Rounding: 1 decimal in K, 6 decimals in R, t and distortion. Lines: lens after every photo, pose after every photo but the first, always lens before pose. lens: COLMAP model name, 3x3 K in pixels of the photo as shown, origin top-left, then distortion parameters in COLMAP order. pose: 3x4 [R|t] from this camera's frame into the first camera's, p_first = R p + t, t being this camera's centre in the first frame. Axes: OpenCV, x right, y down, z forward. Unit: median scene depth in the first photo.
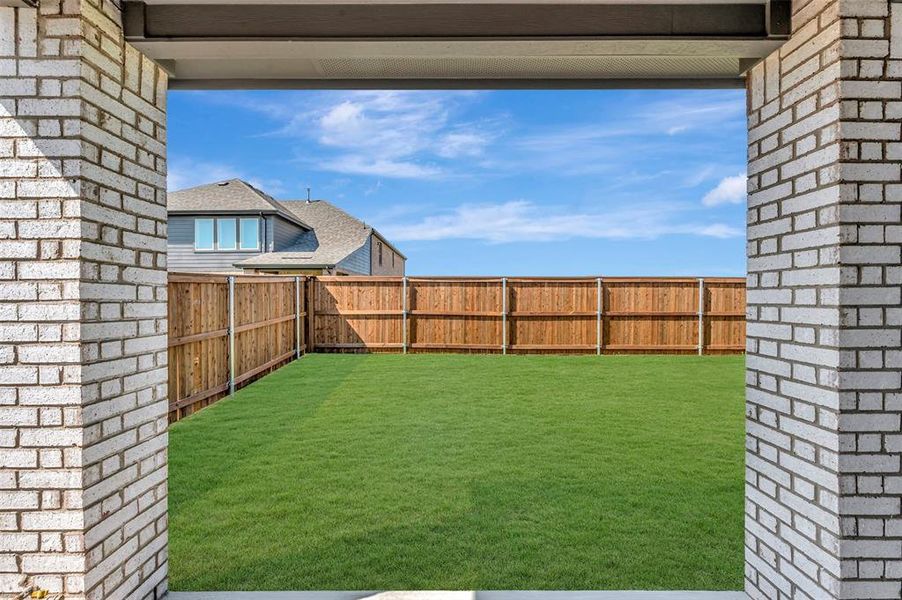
lens RADIAL K [[361.3, 0, 452.5], [0, 361.3, 298.6], [0, 0, 1]] dist [0.000636, 0.000067]
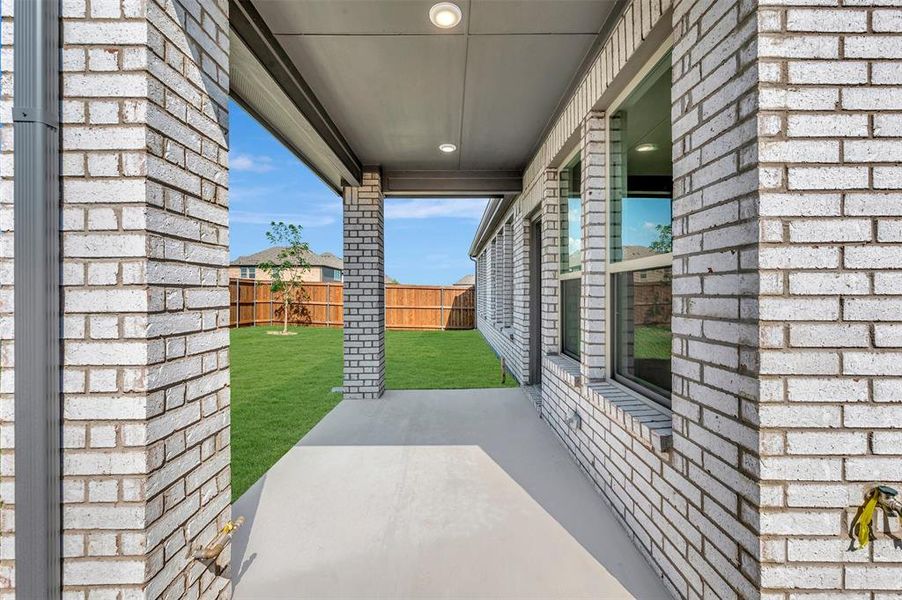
lens RADIAL K [[357.1, 0, 452.3], [0, 357.1, 295.8], [0, 0, 1]] dist [-0.000771, 0.000030]
pose [[-0.002282, 0.001545, 0.999996, -1.632352], [0.000607, 0.999999, -0.001544, 0.116031], [-0.999997, 0.000603, -0.002283, 0.272000]]
